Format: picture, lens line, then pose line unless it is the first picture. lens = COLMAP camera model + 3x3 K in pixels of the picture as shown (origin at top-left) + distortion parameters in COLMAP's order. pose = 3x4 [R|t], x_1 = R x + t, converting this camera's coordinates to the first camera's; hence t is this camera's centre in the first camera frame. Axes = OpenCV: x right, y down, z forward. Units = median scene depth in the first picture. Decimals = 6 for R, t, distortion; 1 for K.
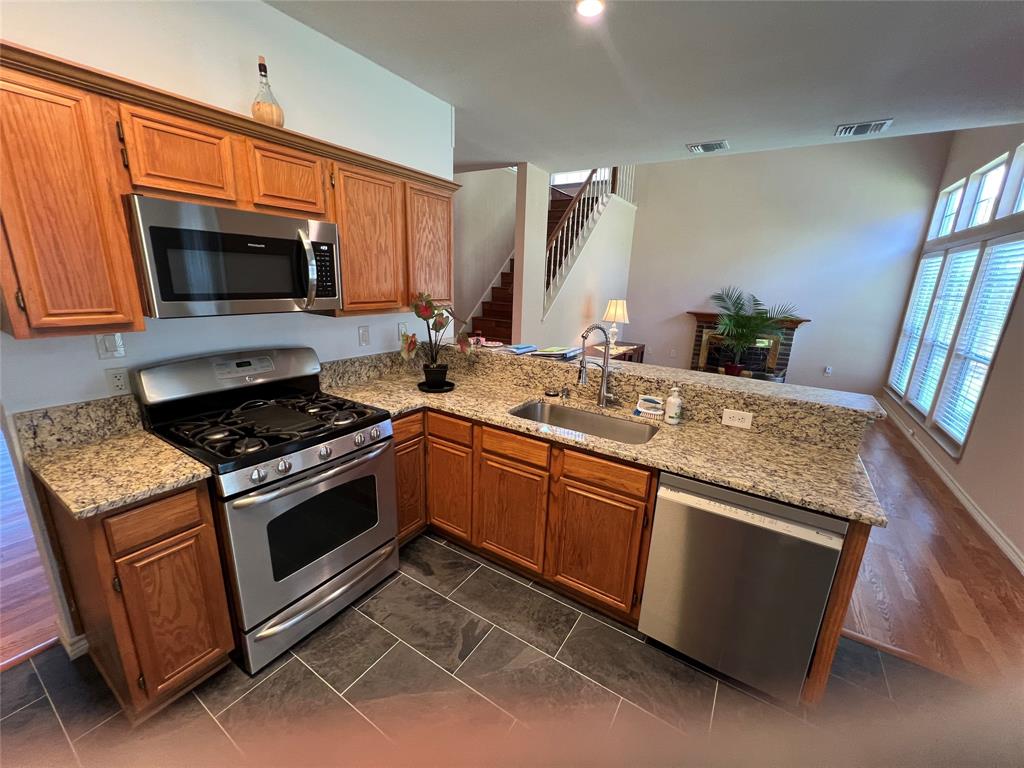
lens RADIAL K [[409.6, 0, 511.9], [0, 409.6, 385.6], [0, 0, 1]] dist [-0.002542, 0.001376]
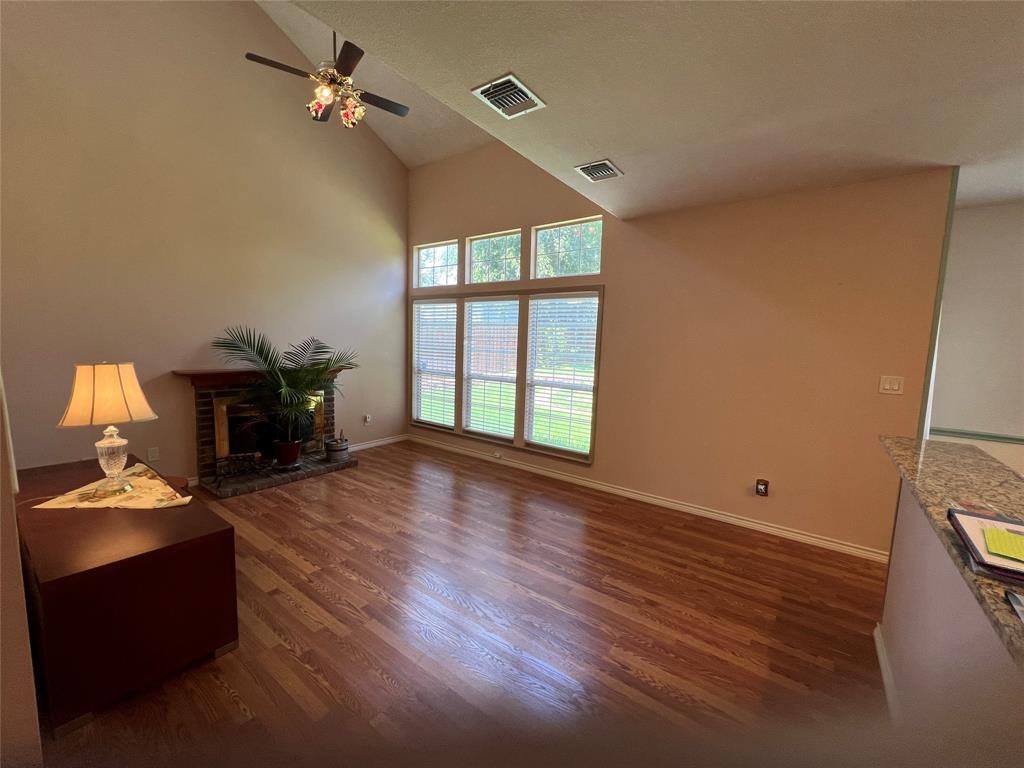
lens RADIAL K [[409.6, 0, 516.3], [0, 409.6, 383.4], [0, 0, 1]] dist [-0.002542, 0.001376]
pose [[0.070395, -0.133977, 0.988481, -0.266338], [0.223292, 0.967910, 0.115287, -0.448261], [-0.972206, 0.212604, 0.098052, 1.782254]]
